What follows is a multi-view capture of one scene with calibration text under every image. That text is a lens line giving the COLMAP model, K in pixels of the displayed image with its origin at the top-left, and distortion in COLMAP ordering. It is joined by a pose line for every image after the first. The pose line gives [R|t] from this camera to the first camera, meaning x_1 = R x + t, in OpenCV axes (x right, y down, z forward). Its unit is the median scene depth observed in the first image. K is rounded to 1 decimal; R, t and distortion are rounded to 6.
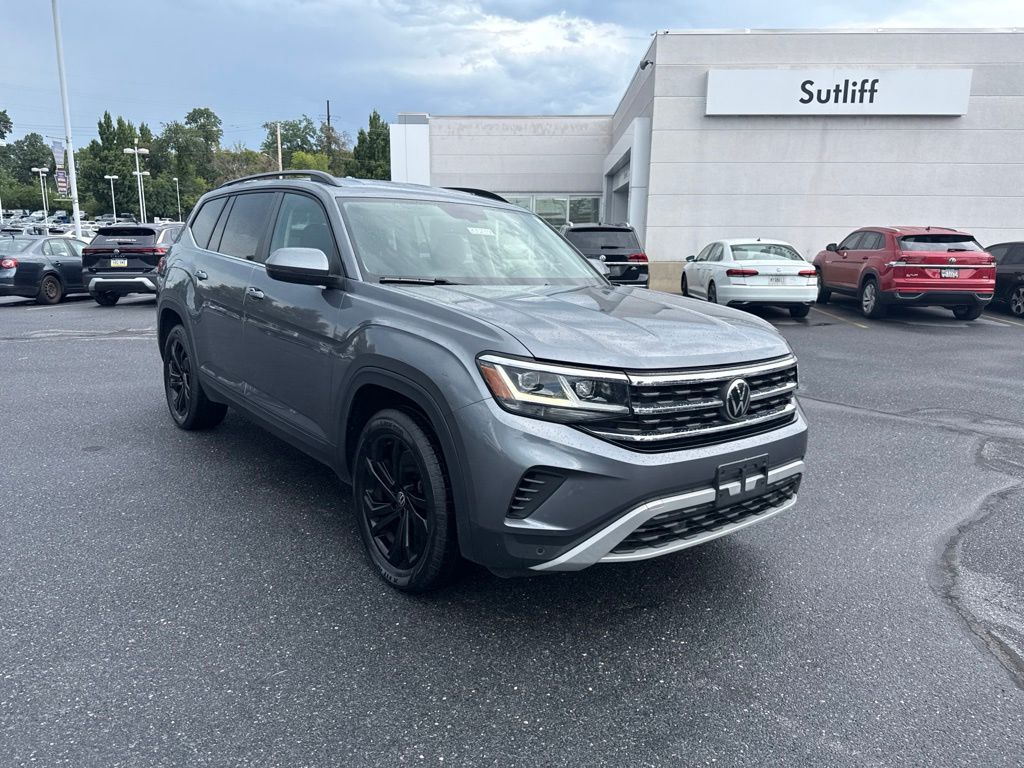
lens RADIAL K [[734.4, 0, 502.7], [0, 734.4, 381.2], [0, 0, 1]] dist [0.030936, -0.039407]
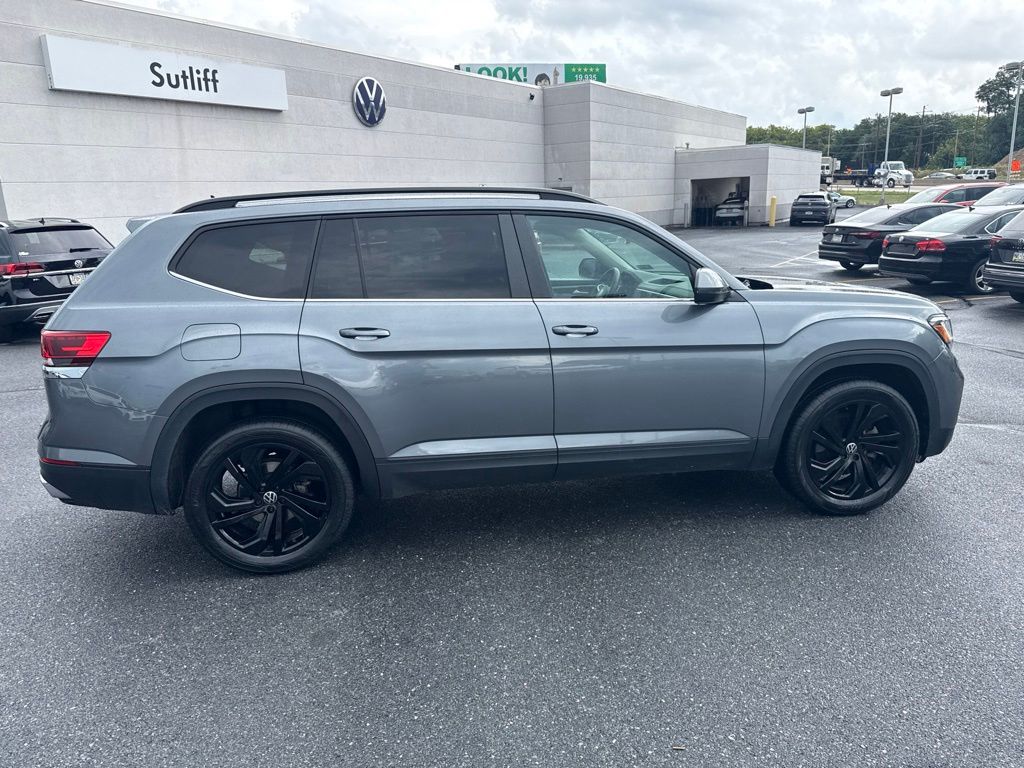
lens RADIAL K [[736.3, 0, 510.8], [0, 736.3, 383.0], [0, 0, 1]] dist [0.023986, -0.026054]
pose [[0.485288, -0.239080, 0.841033, -0.307132], [0.213797, 0.965138, 0.150995, -0.056536], [-0.847813, 0.106534, 0.519484, 0.168534]]
